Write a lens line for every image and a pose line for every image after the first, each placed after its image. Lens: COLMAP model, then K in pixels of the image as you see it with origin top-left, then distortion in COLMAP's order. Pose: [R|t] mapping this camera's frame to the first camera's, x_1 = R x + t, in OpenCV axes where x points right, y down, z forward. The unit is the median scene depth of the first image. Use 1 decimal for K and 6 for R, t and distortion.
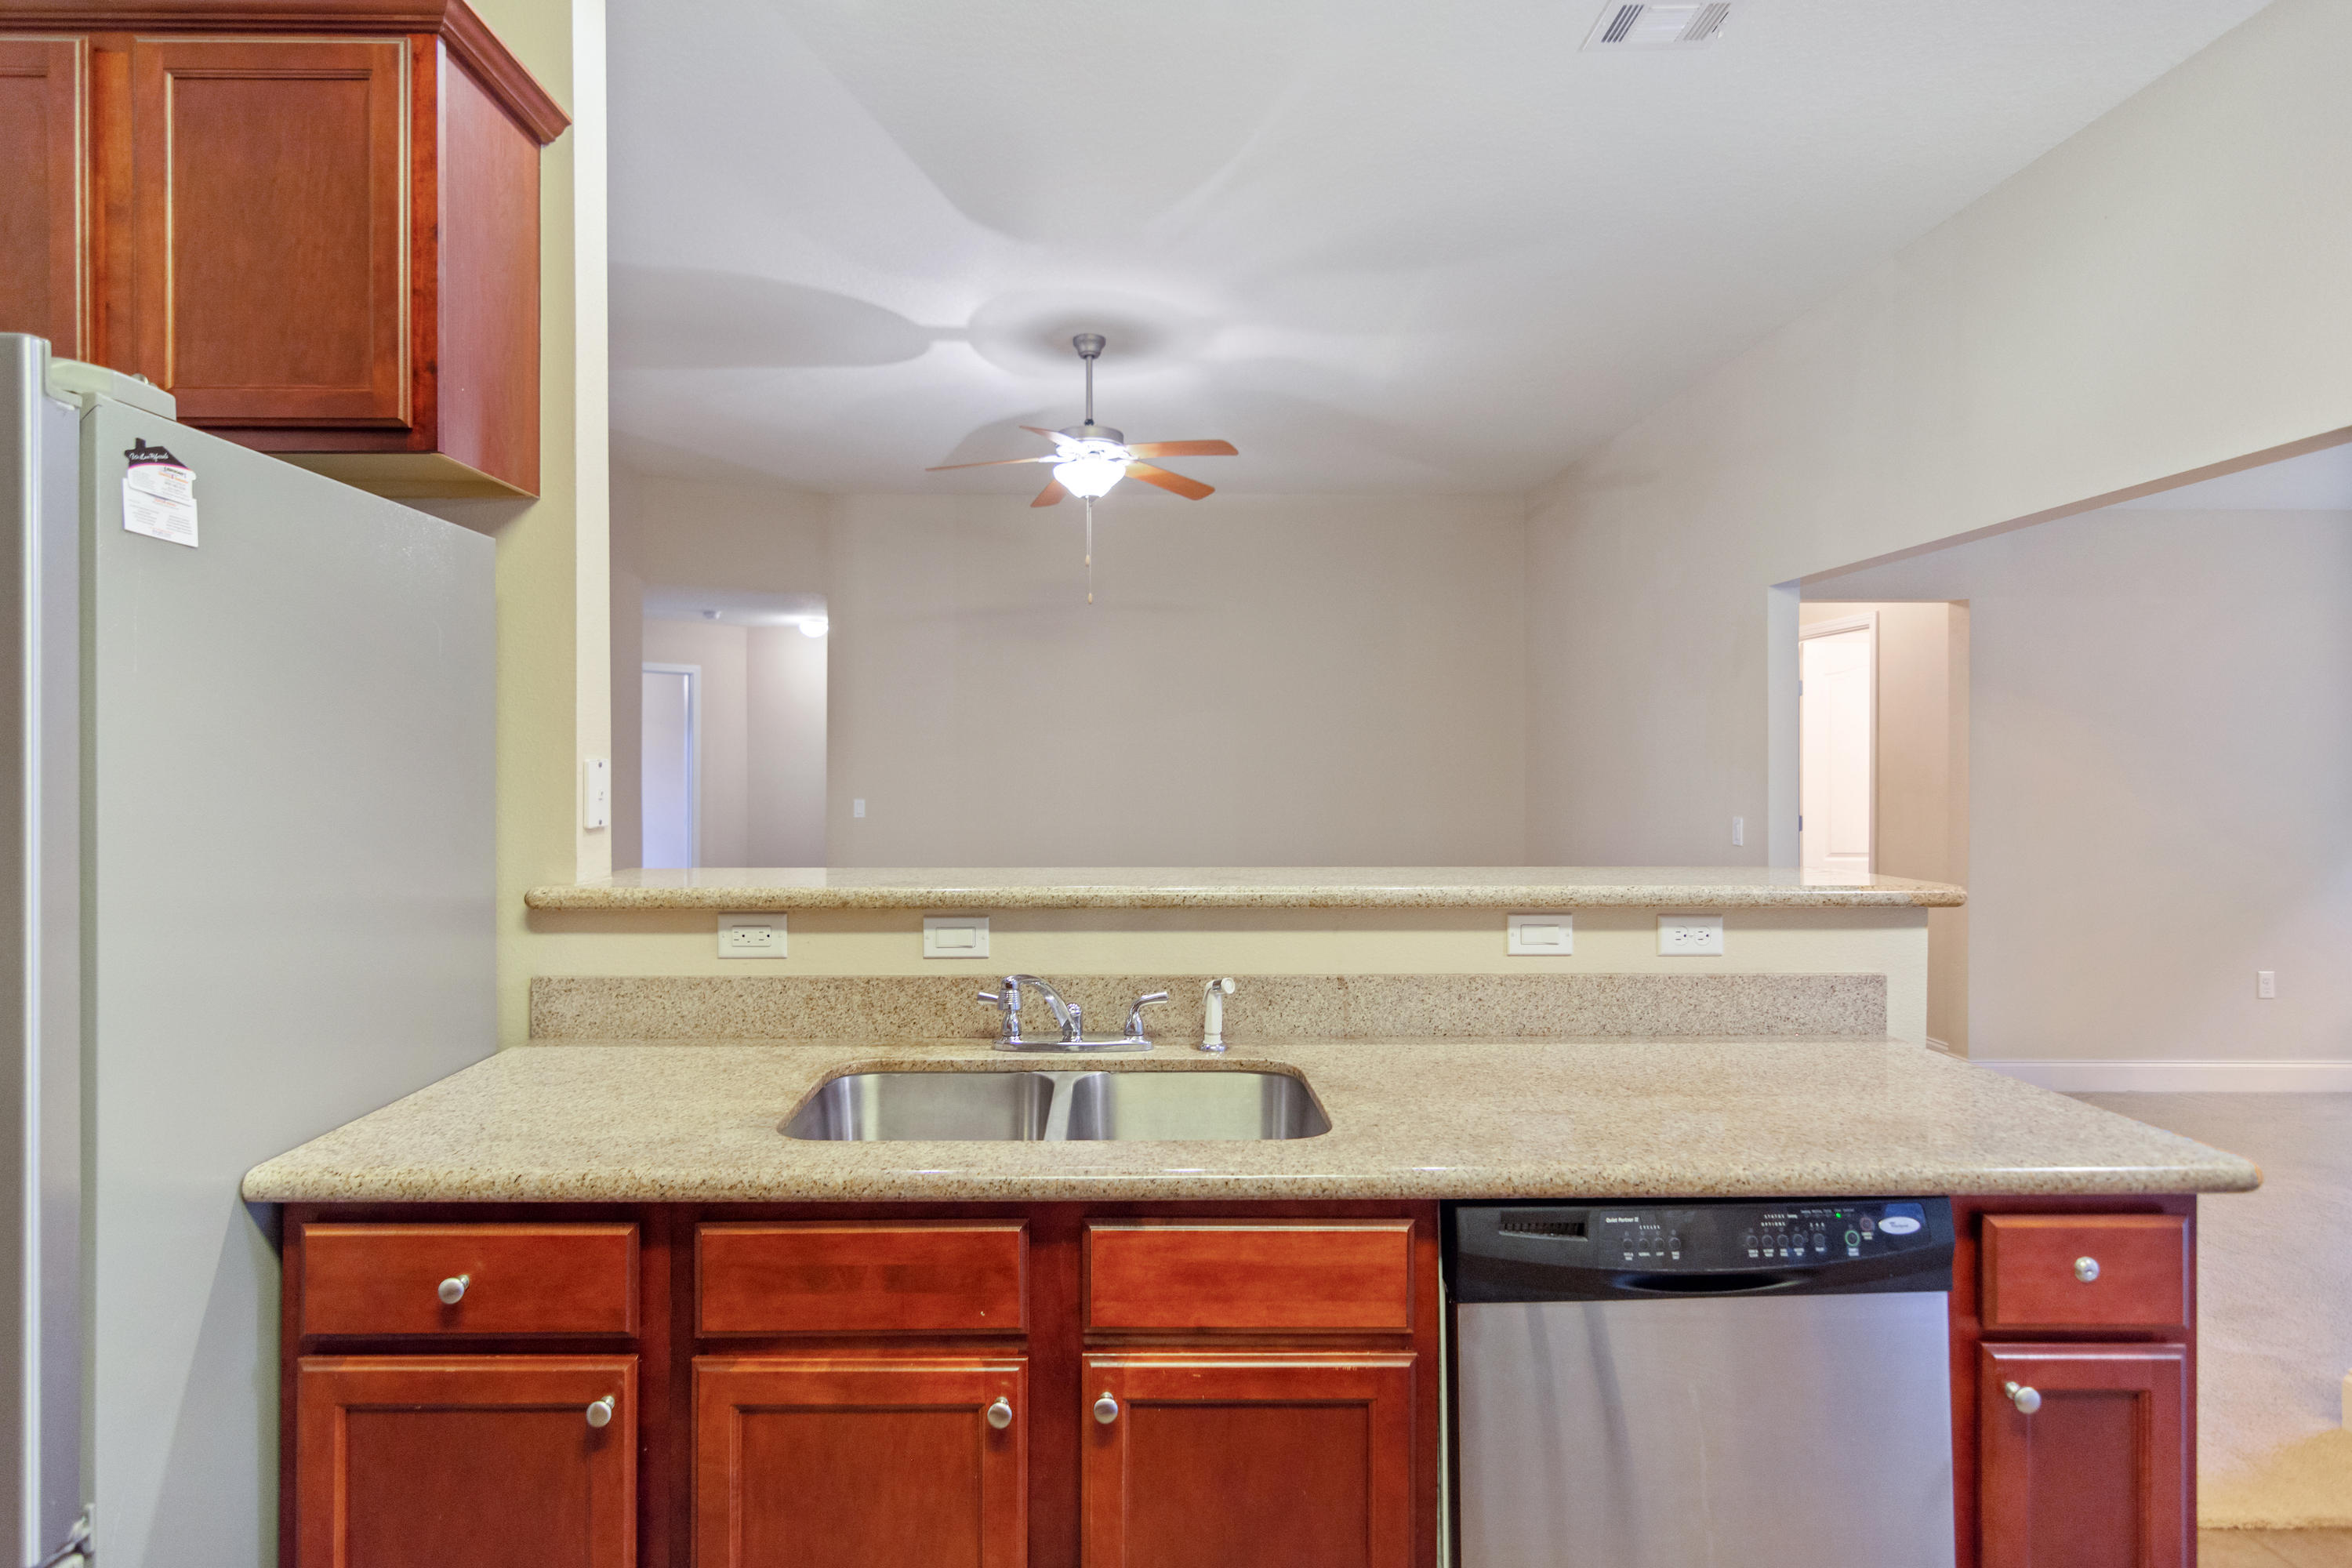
lens RADIAL K [[1135.6, 0, 1112.4], [0, 1135.6, 765.7], [0, 0, 1]] dist [-0.001493, 0.000059]
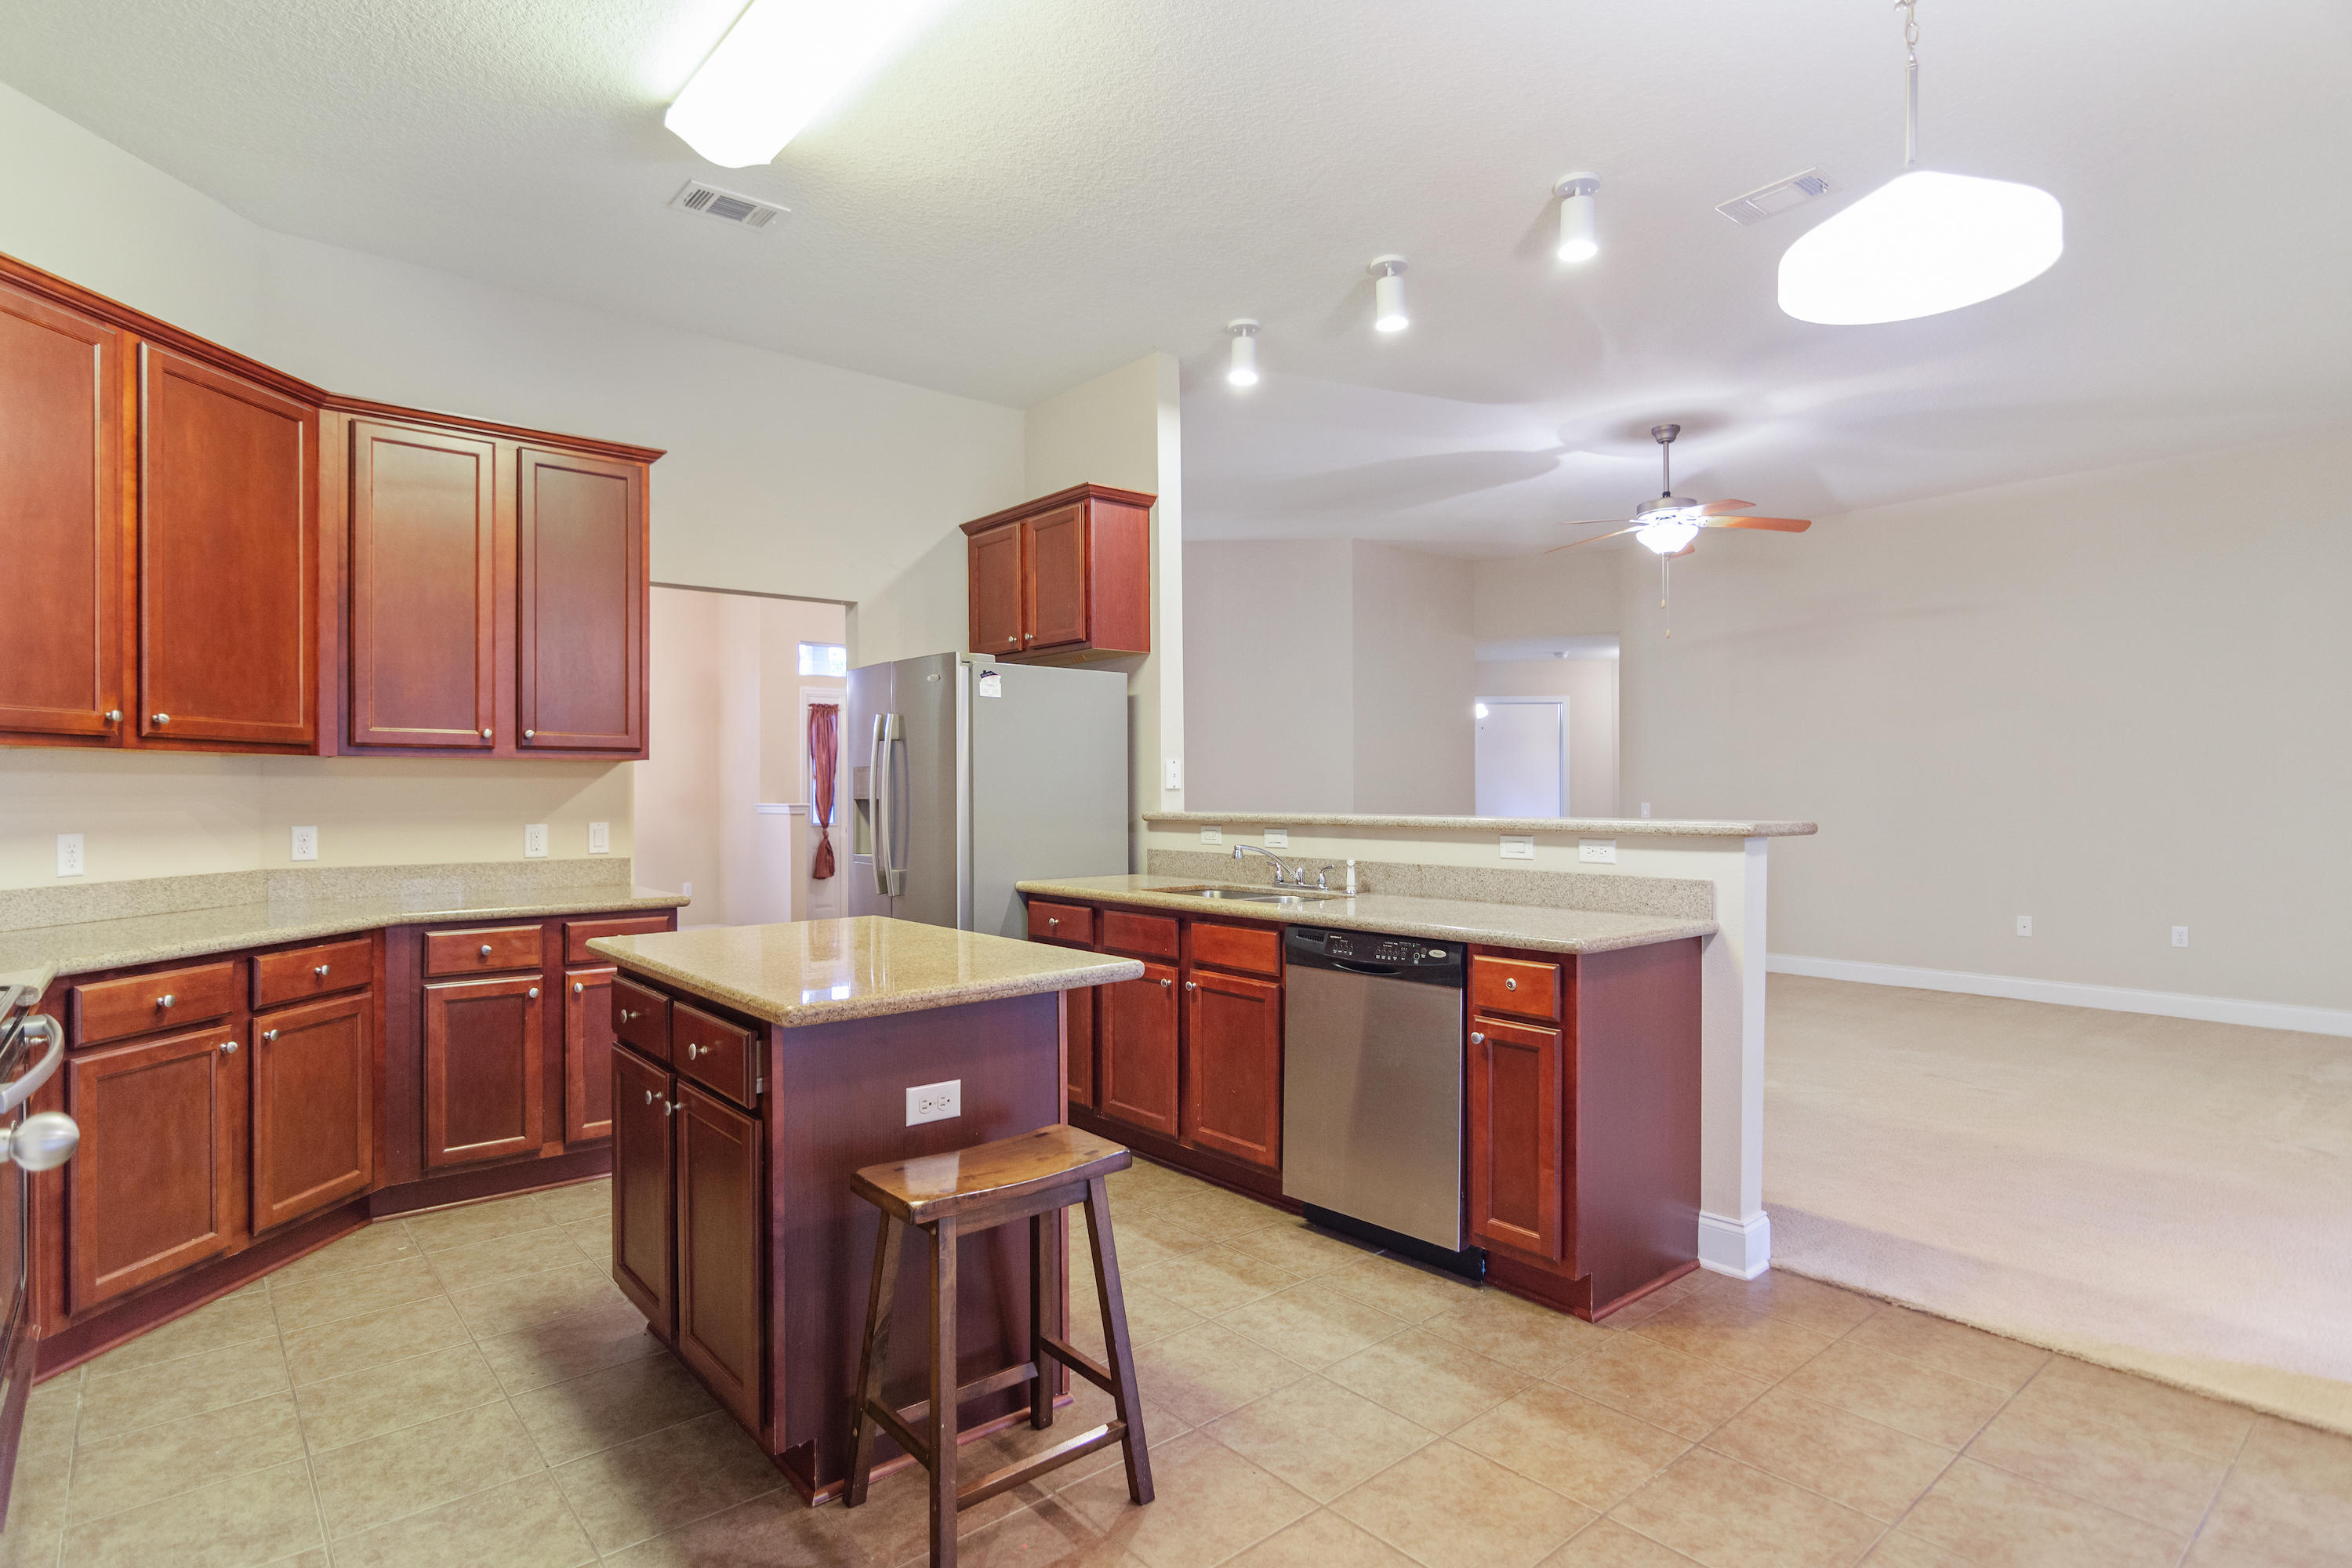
lens RADIAL K [[1195.0, 0, 1219.2], [0, 1195.0, 793.3], [0, 0, 1]] dist [-0.002372, 0.001131]
pose [[0.665935, -0.001284, -0.746009, 1.474880], [0.002718, 0.999996, 0.000706, 0.063184], [0.746005, -0.002498, 0.665936, -0.589010]]
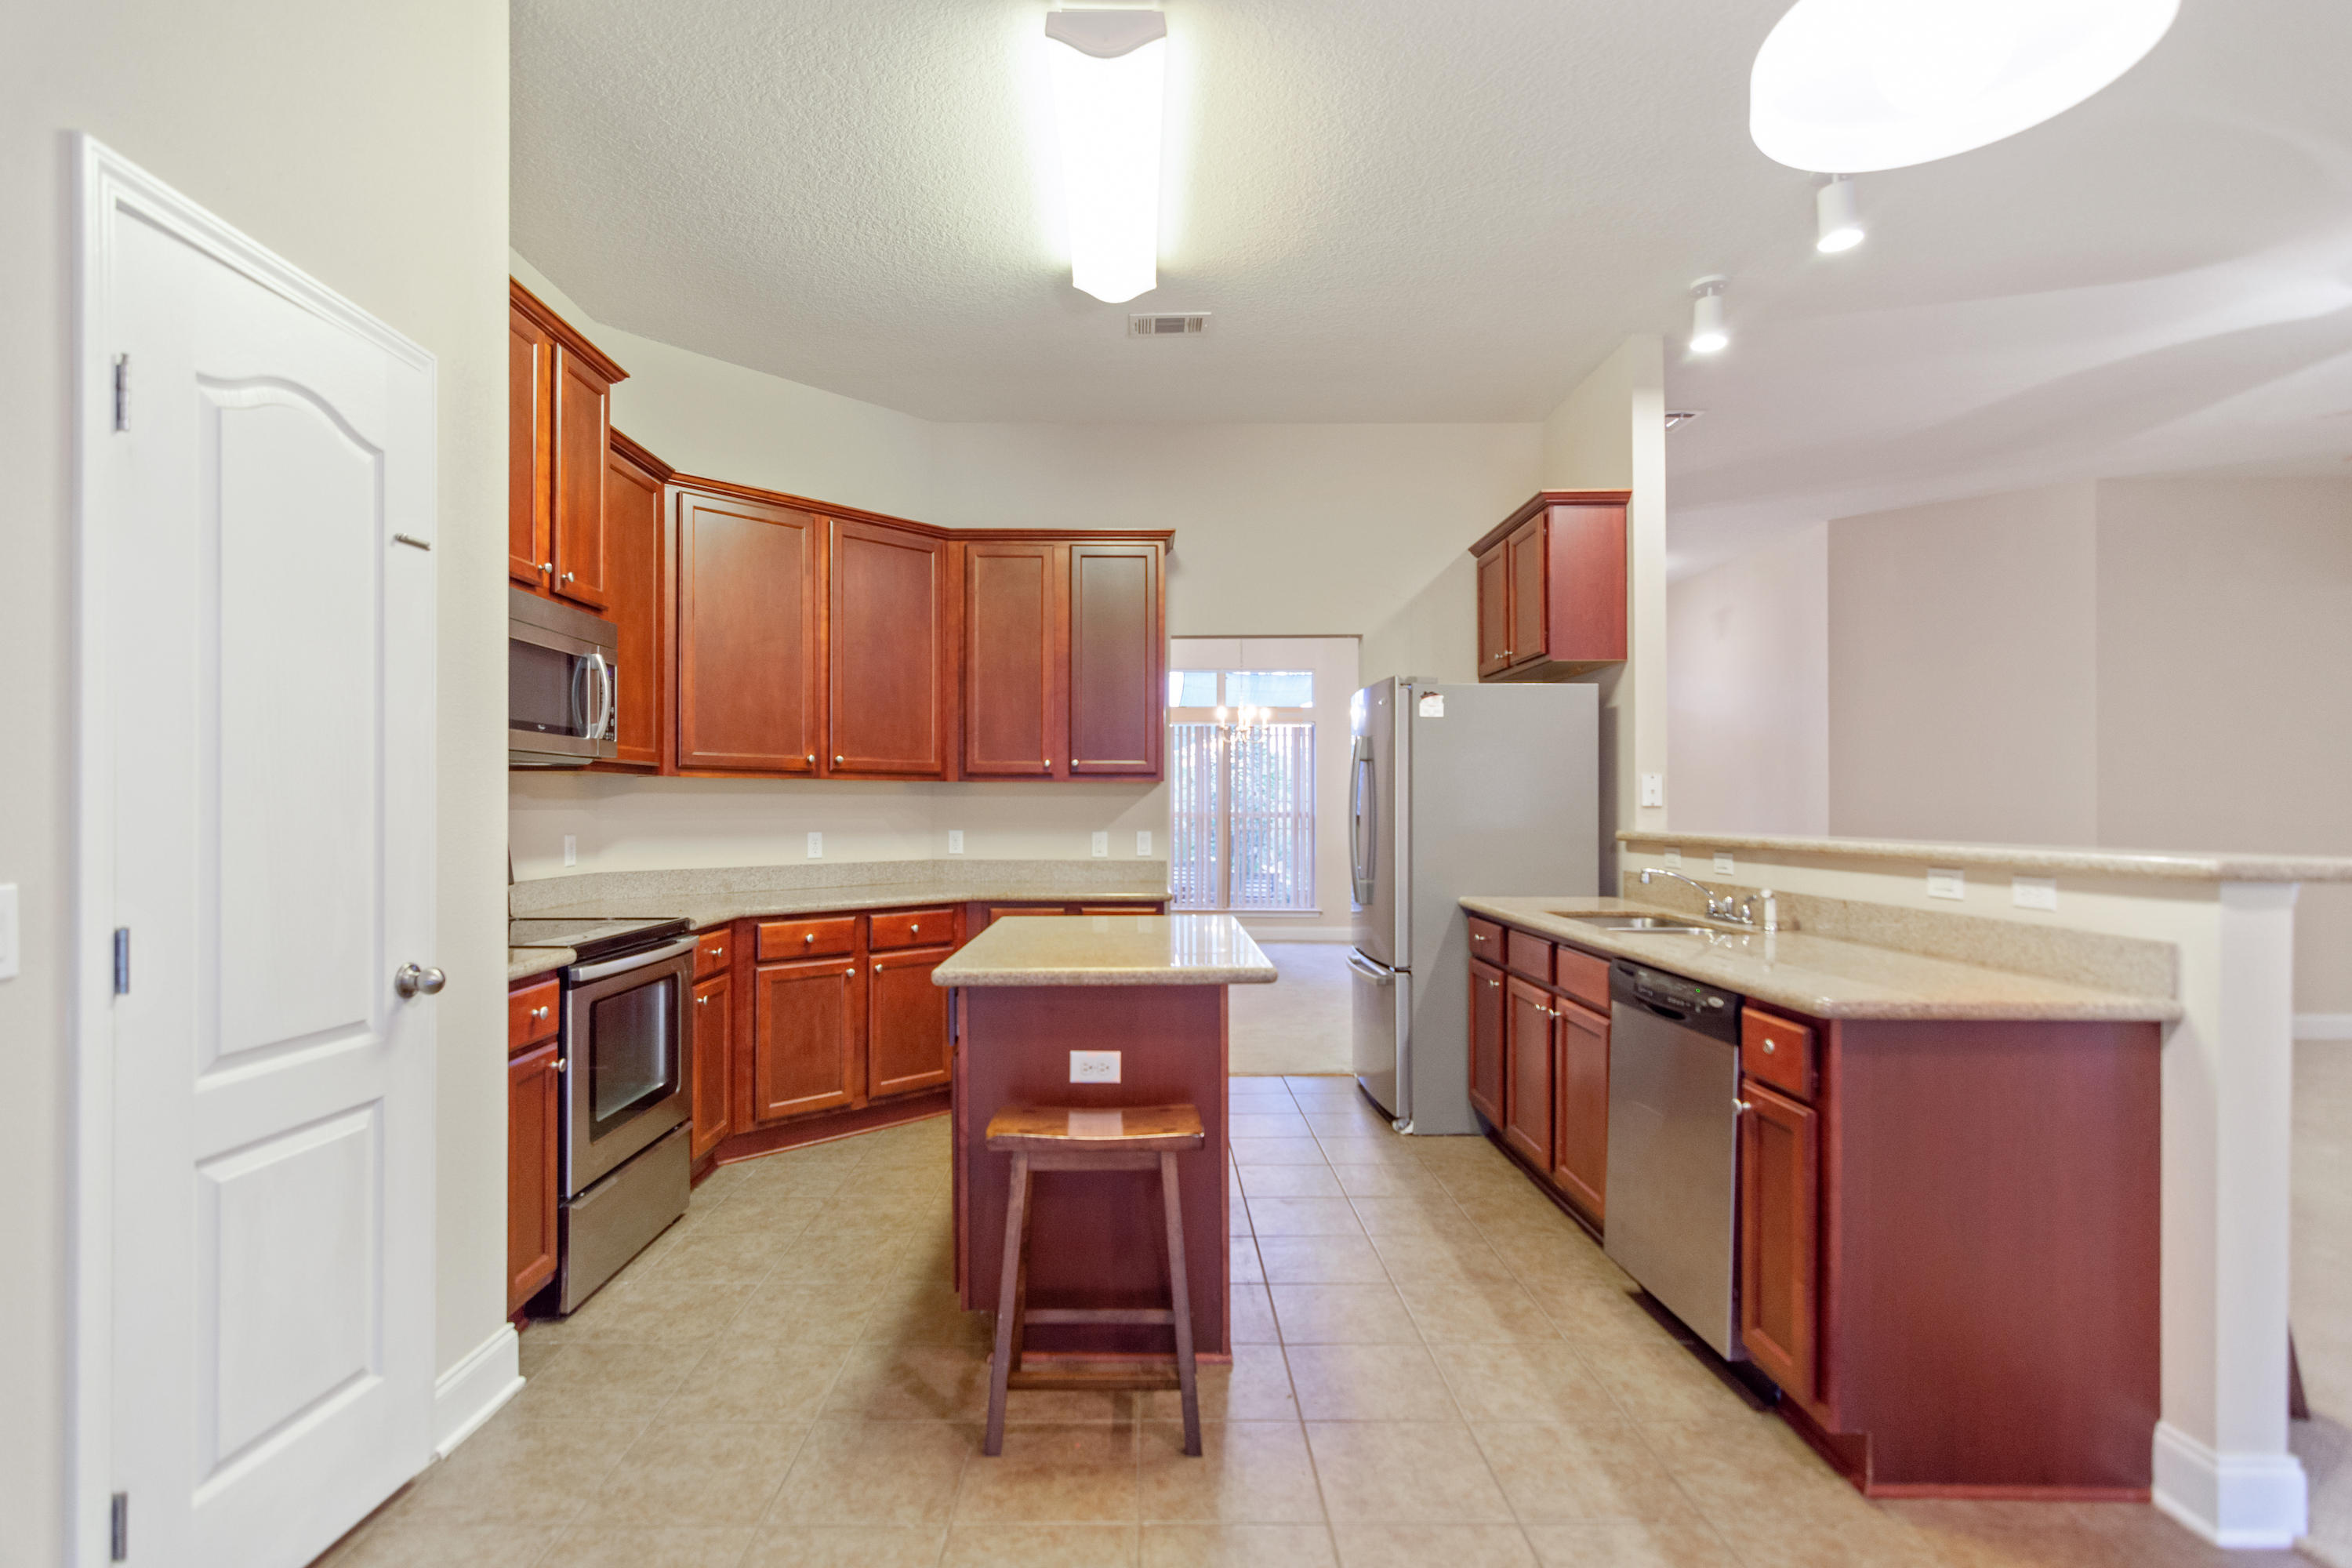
lens RADIAL K [[1173.8, 0, 1160.4], [0, 1173.8, 809.3], [0, 0, 1]] dist [0.000669, 0.001926]
pose [[0.010995, 0.000433, -0.999939, 1.797322], [-0.002035, 0.999998, 0.000411, 0.062705], [0.999937, 0.002030, 0.010996, 0.047787]]
